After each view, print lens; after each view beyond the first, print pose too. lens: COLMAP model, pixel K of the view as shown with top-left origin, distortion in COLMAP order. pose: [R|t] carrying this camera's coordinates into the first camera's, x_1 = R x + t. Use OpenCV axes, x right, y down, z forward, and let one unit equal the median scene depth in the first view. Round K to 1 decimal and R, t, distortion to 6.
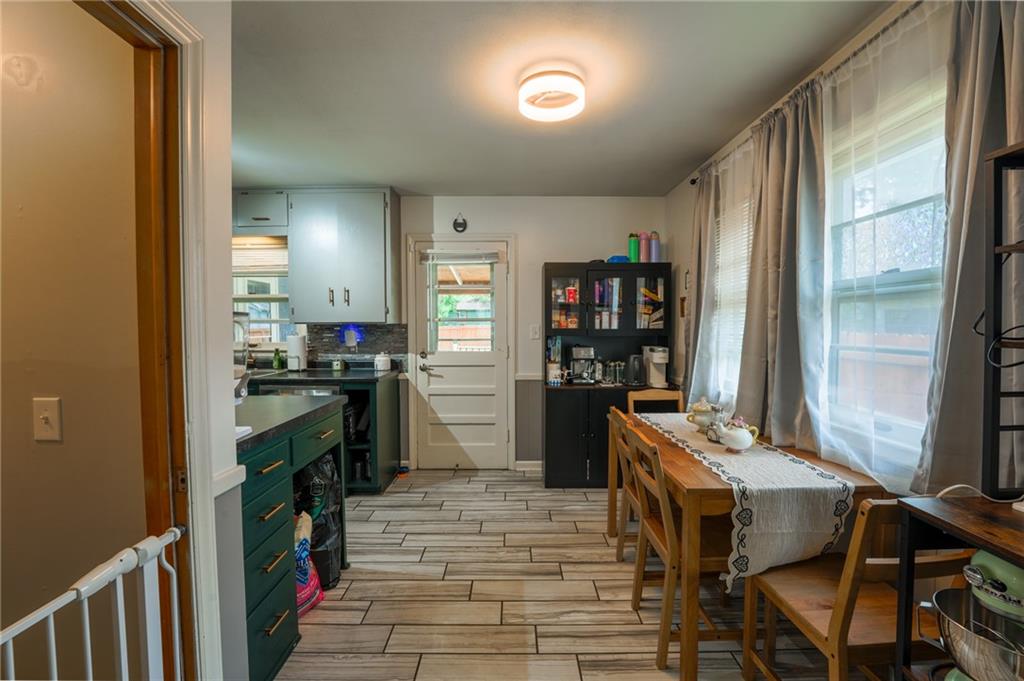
lens RADIAL K [[415.6, 0, 512.5], [0, 415.6, 336.3], [0, 0, 1]] dist [-0.027837, 0.002158]
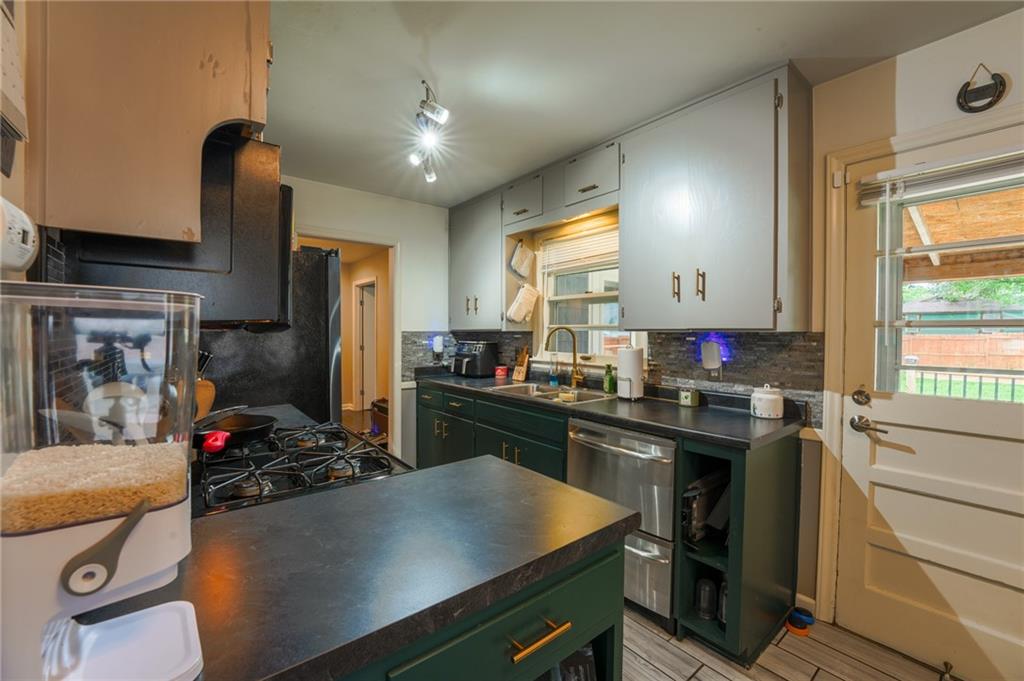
lens RADIAL K [[415.6, 0, 509.3], [0, 415.6, 339.5], [0, 0, 1]] dist [-0.027837, 0.002158]
pose [[0.624363, 0.021140, -0.780849, -0.104241], [-0.031689, 0.999496, 0.001721, -0.010096], [0.780492, 0.023669, 0.624718, 0.392995]]
